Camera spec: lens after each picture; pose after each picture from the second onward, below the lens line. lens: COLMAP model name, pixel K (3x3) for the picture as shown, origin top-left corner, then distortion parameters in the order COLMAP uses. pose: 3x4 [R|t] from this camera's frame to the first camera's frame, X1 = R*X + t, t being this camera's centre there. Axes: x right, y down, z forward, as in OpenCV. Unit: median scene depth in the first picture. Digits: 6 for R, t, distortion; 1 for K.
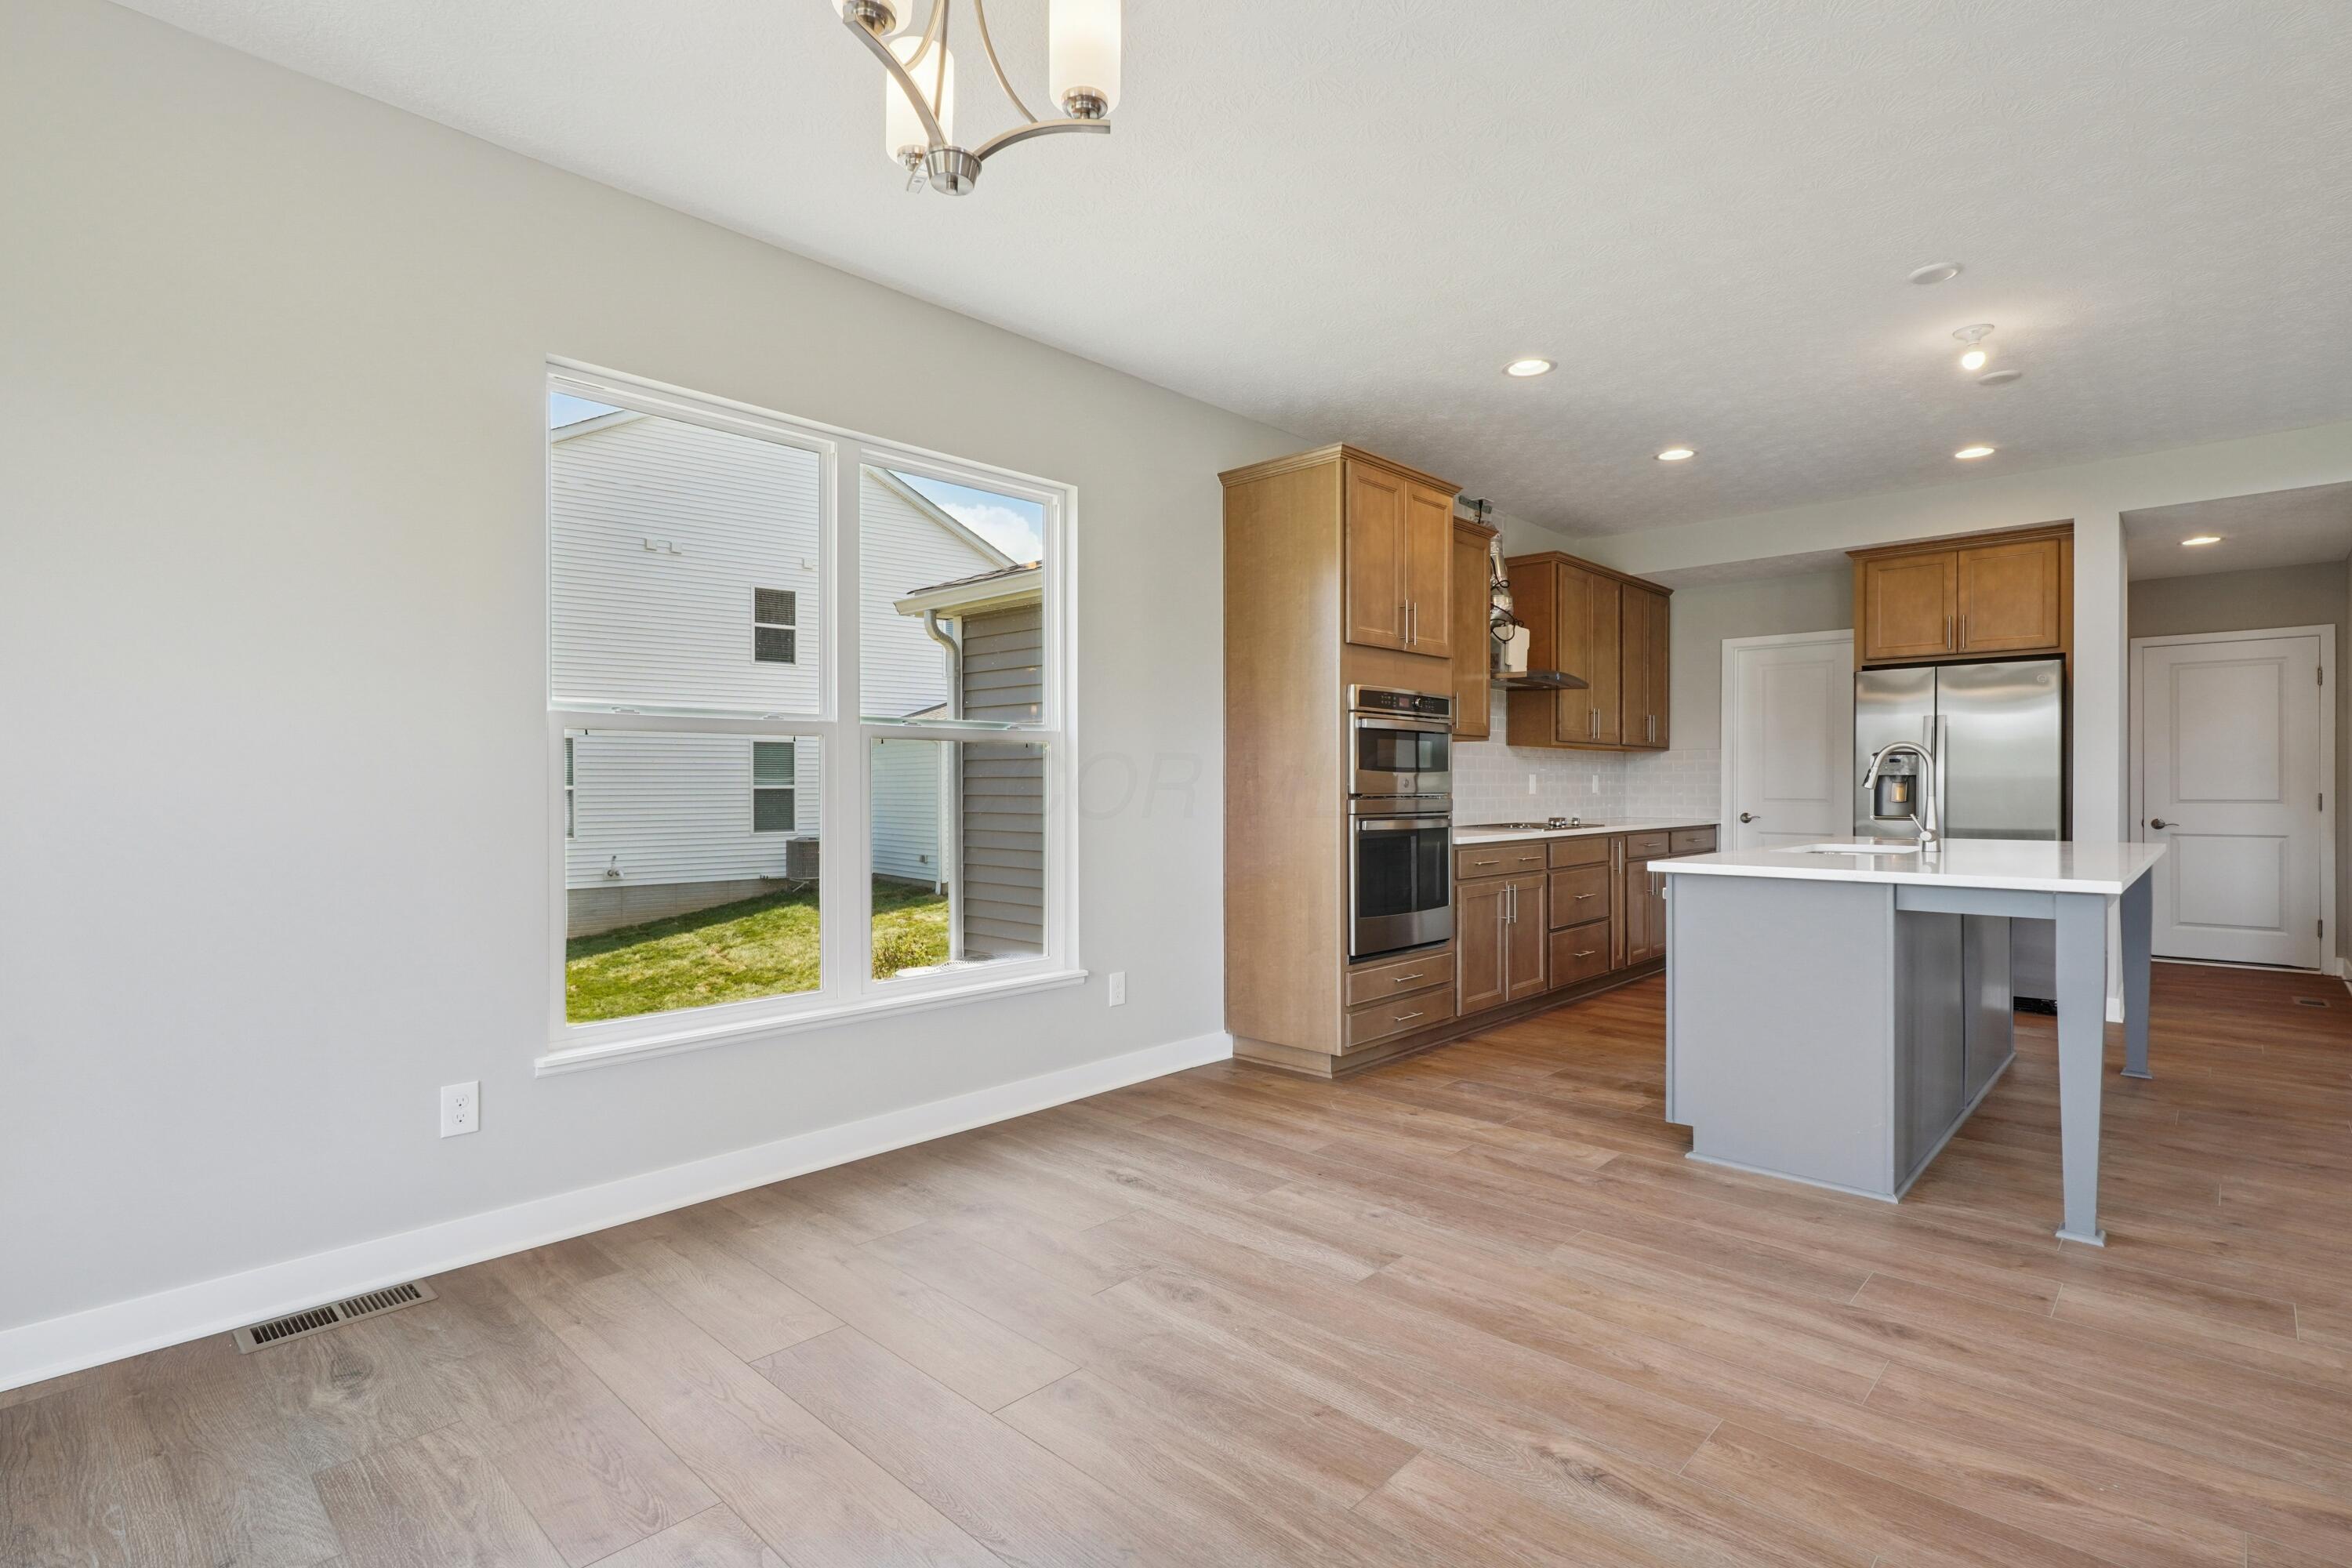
lens RADIAL K [[1133.5, 0, 1191.1], [0, 1133.5, 785.0], [0, 0, 1]] dist [-0.001756, 0.000043]
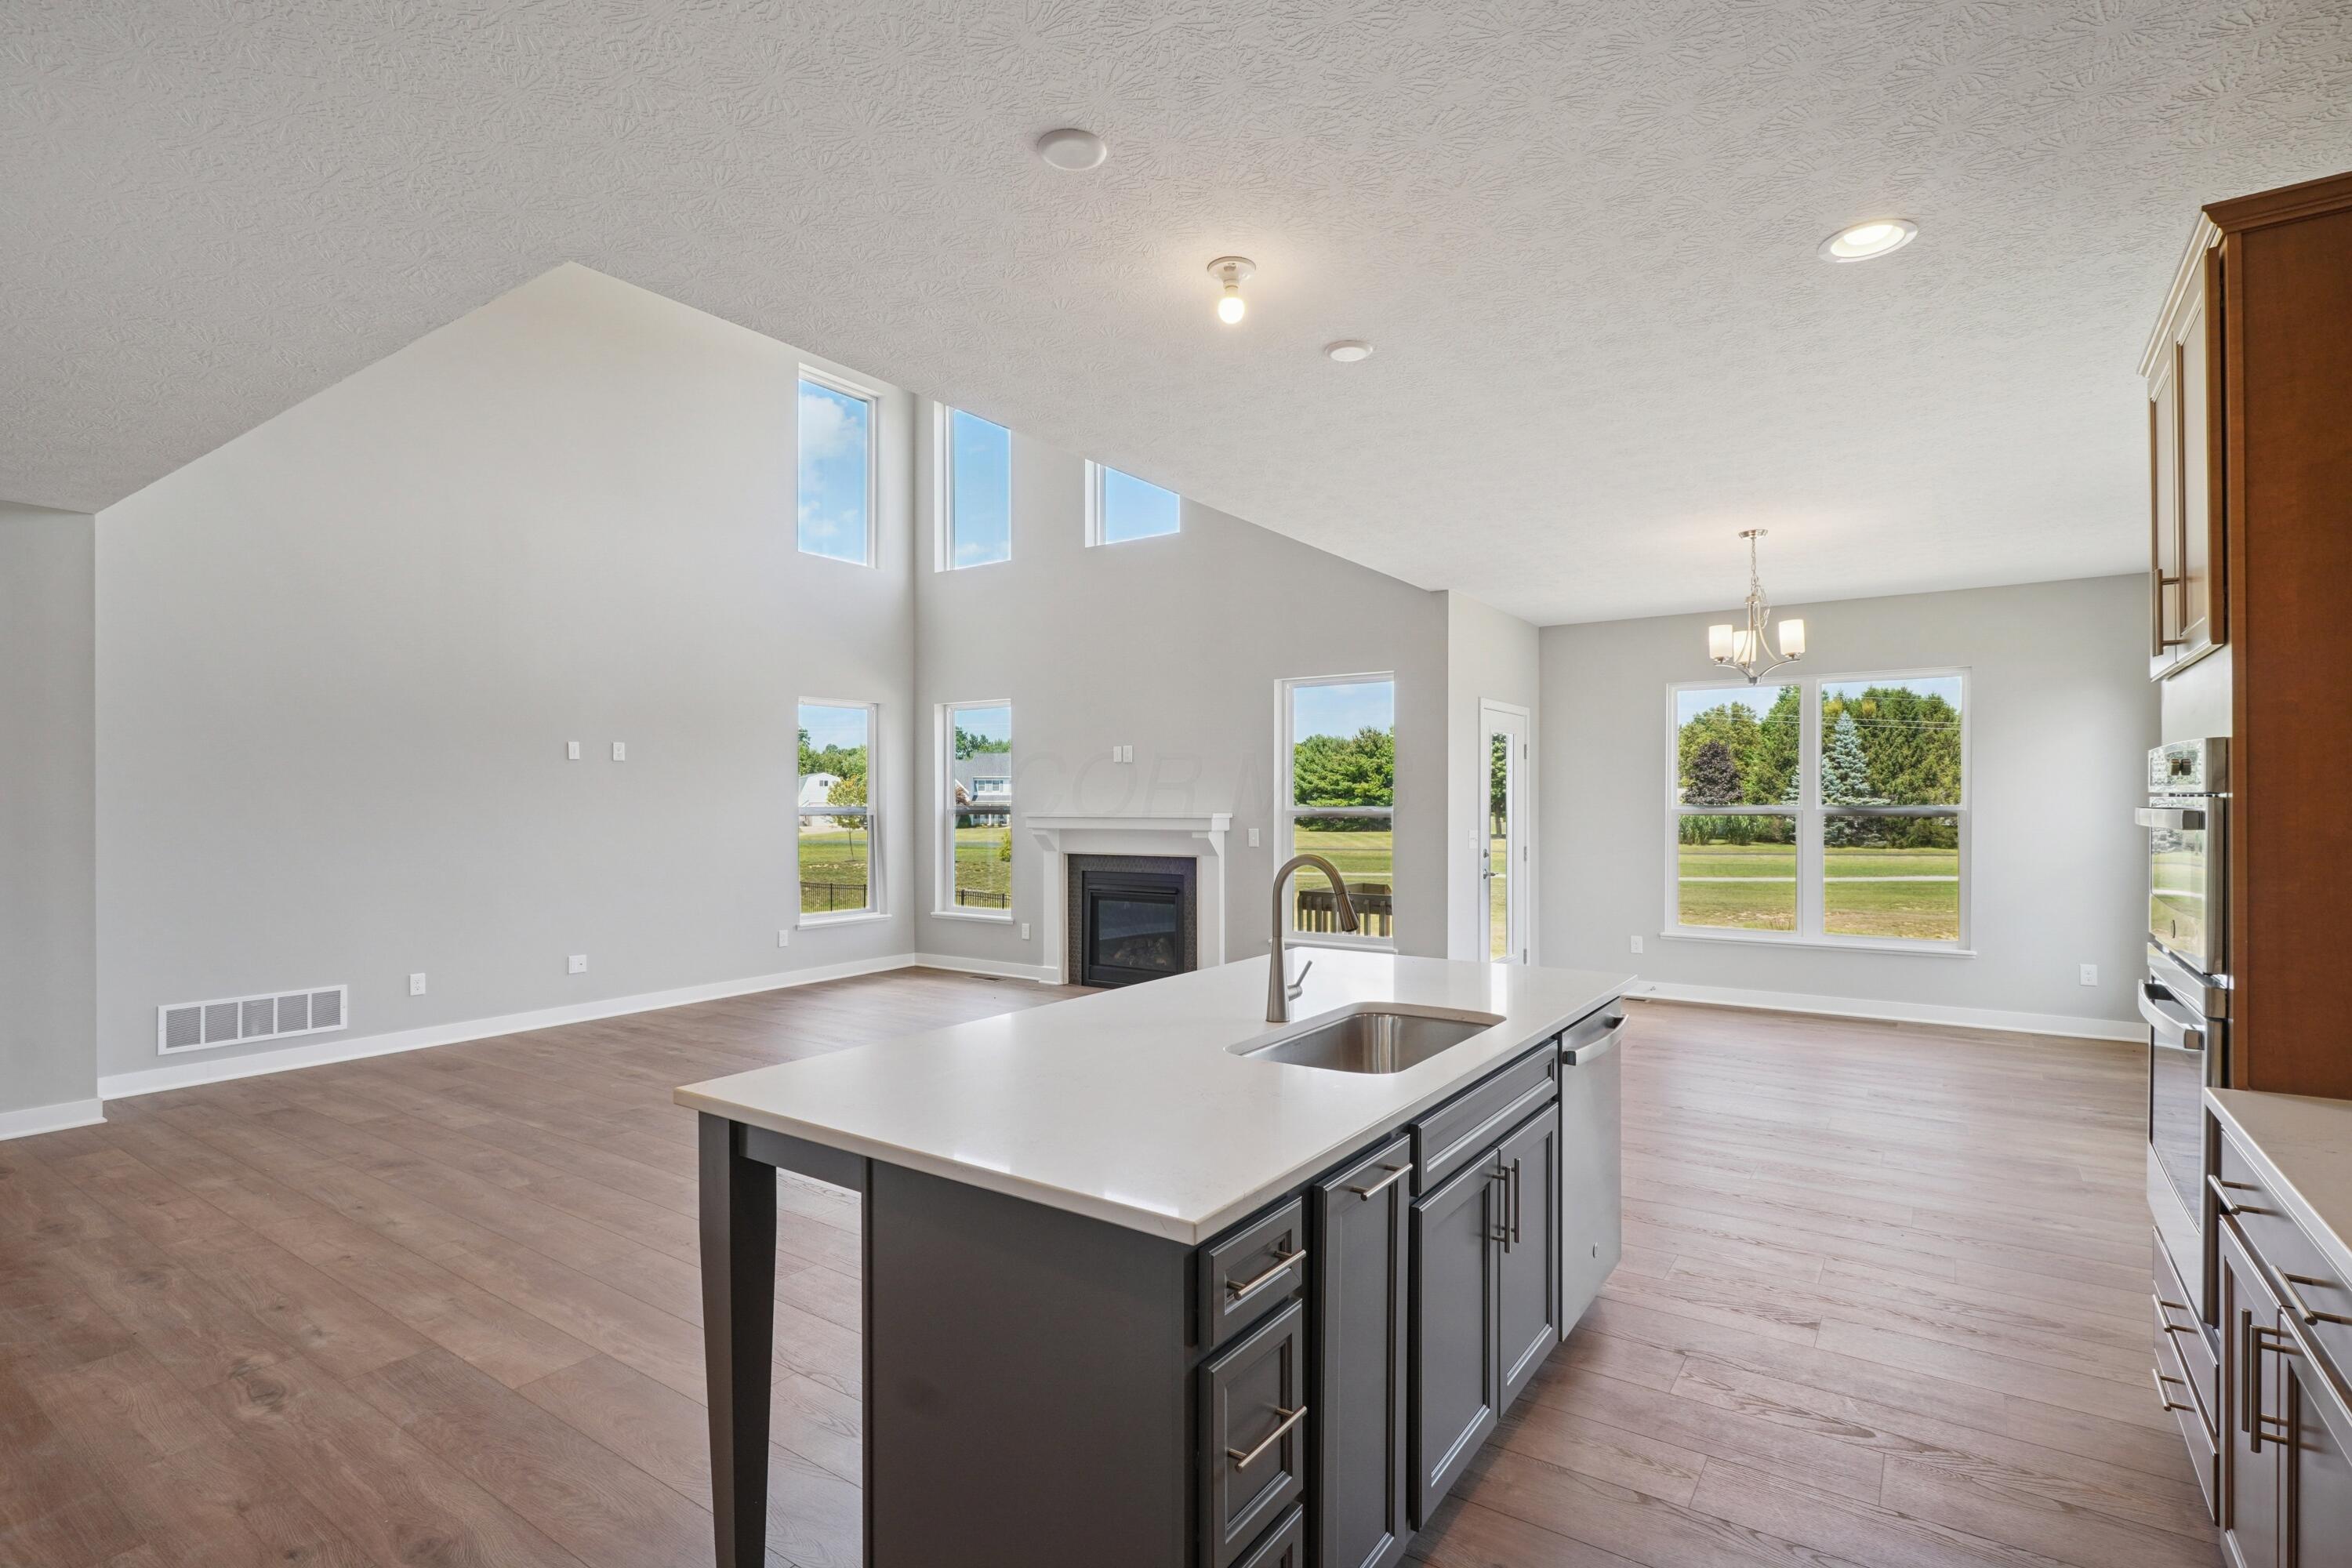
lens RADIAL K [[1118.9, 0, 1183.2], [0, 1118.9, 803.0], [0, 0, 1]] dist [-0.003318, 0.001221]
pose [[-0.988360, 0.004340, -0.152070, 0.737784], [0.004271, 0.999991, 0.000778, -0.060831], [0.152072, 0.000120, -0.988369, 1.502651]]
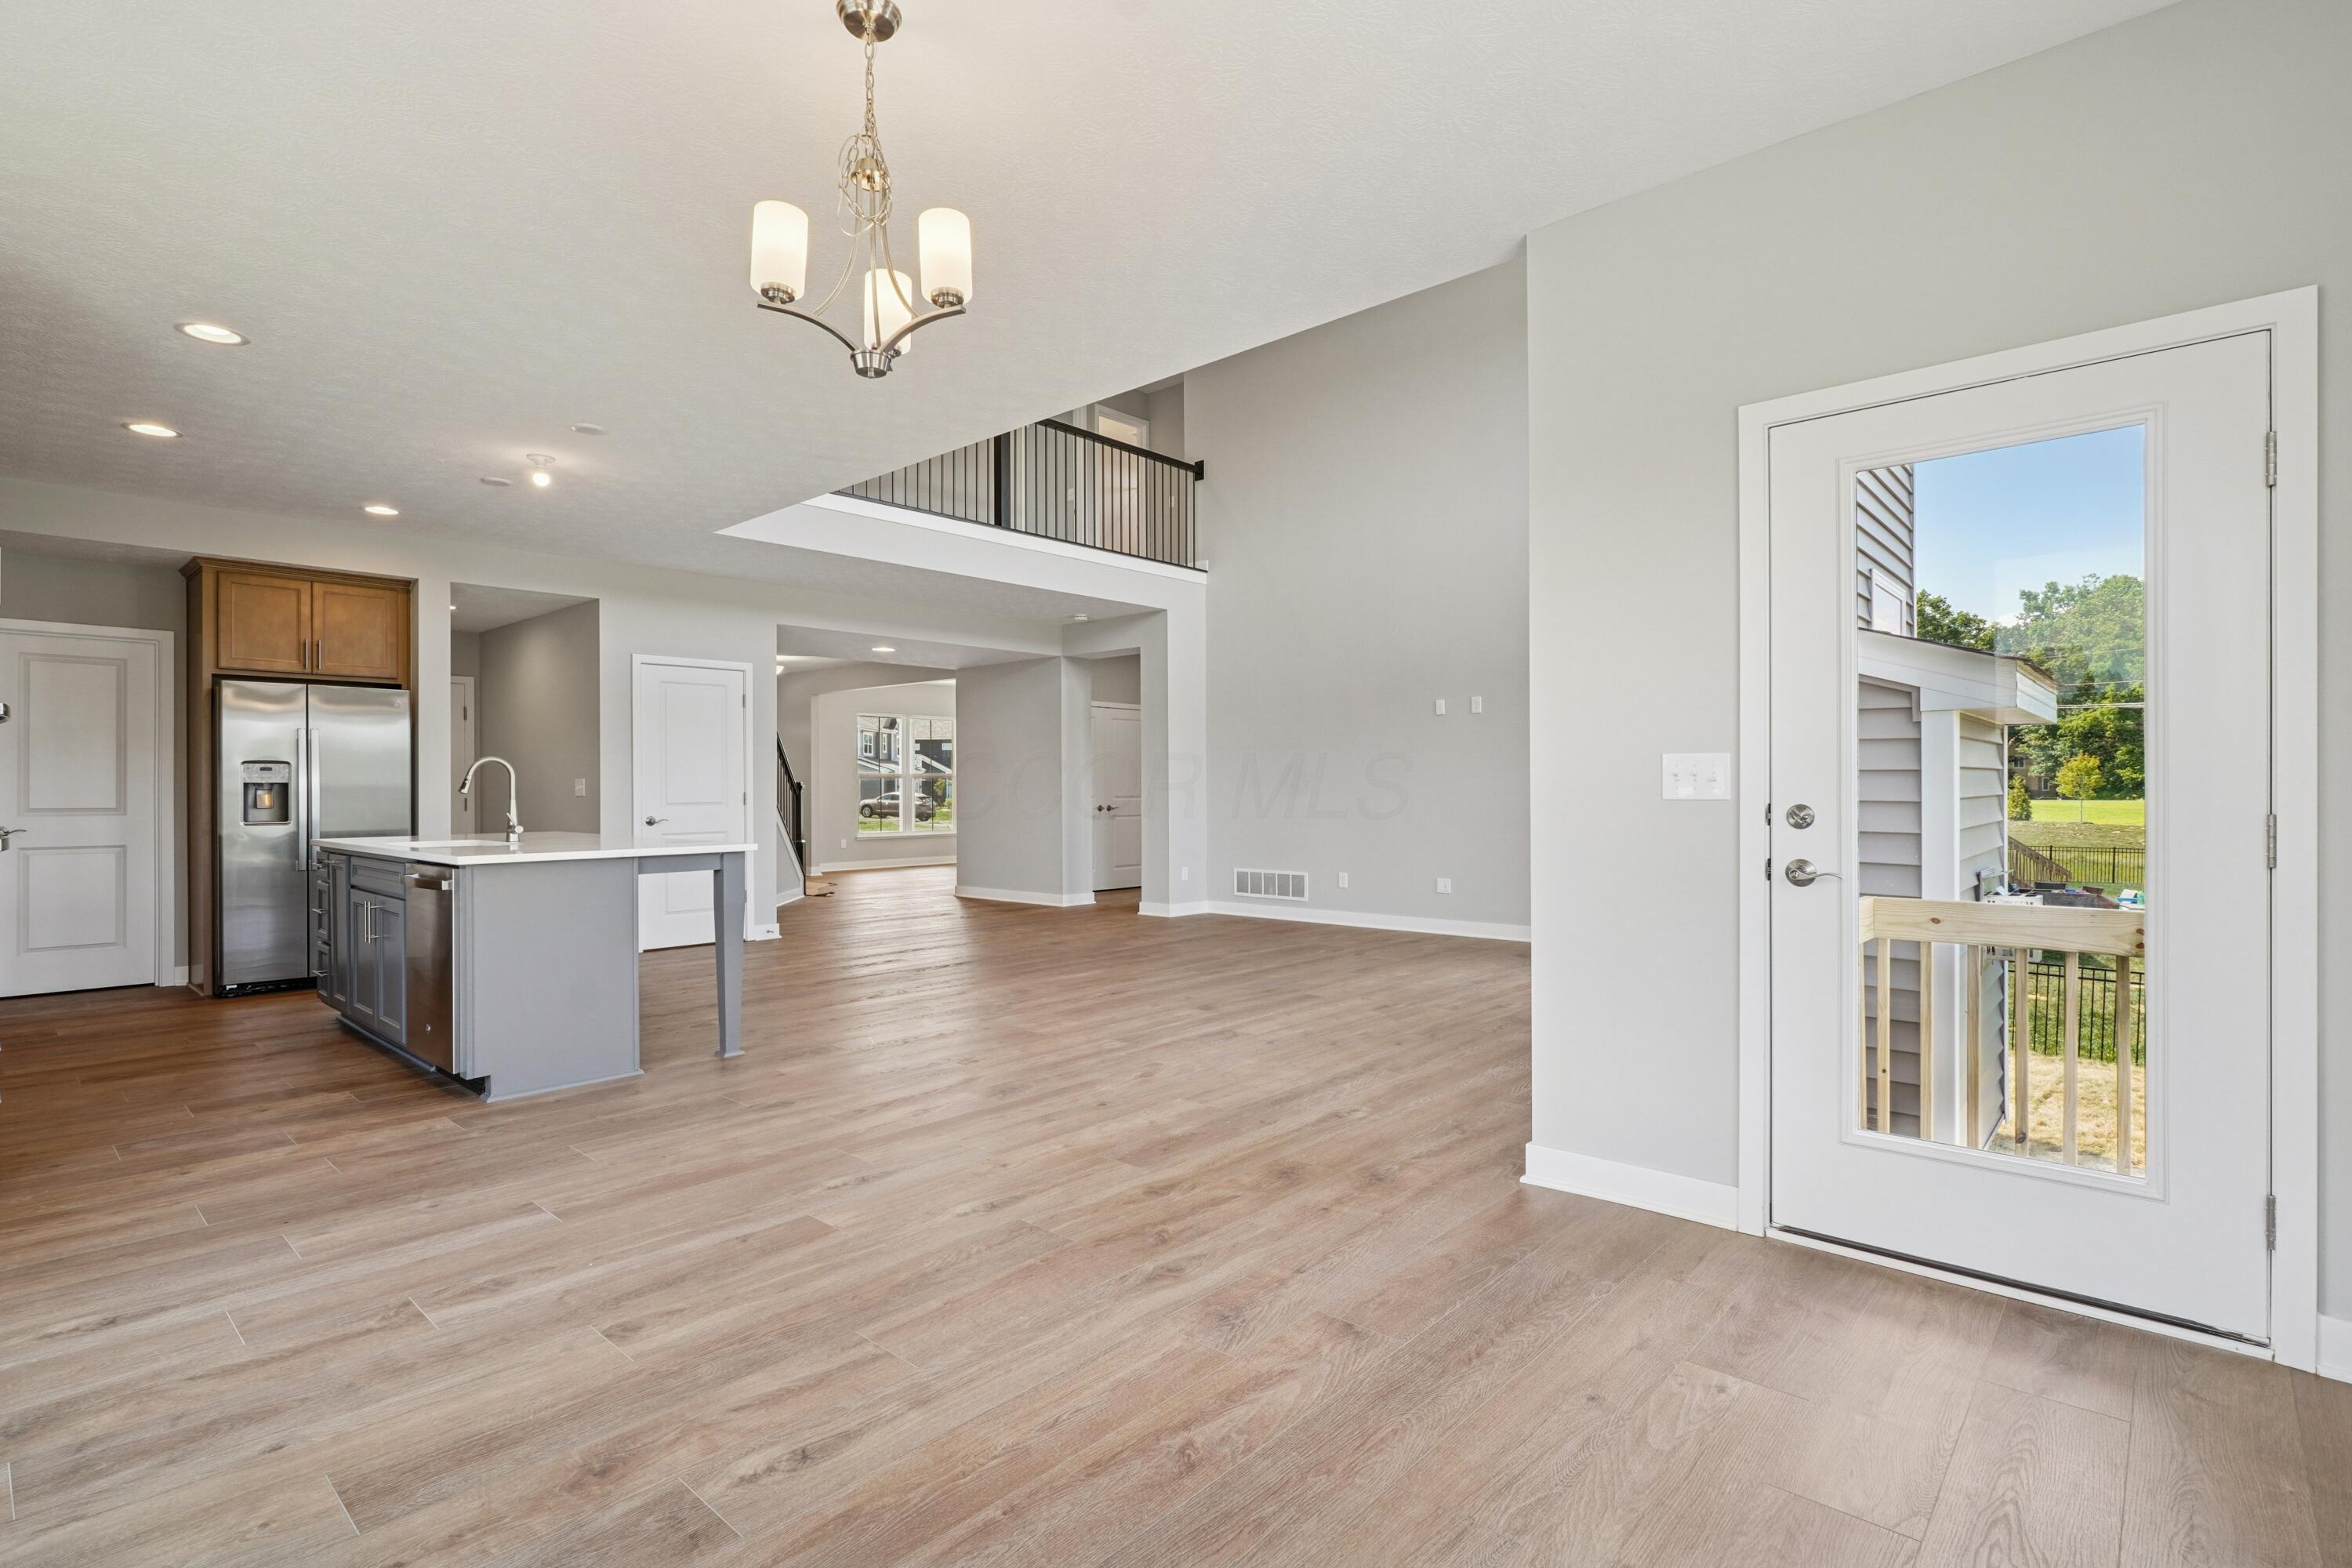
lens RADIAL K [[1124.9, 0, 1186.7], [0, 1124.9, 789.0], [0, 0, 1]] dist [0.001668, 0.000908]
pose [[-0.025985, -0.000236, 0.999662, -0.611841], [0.004505, 0.999990, 0.000353, 0.001245], [-0.999652, 0.004513, -0.025984, 0.233510]]
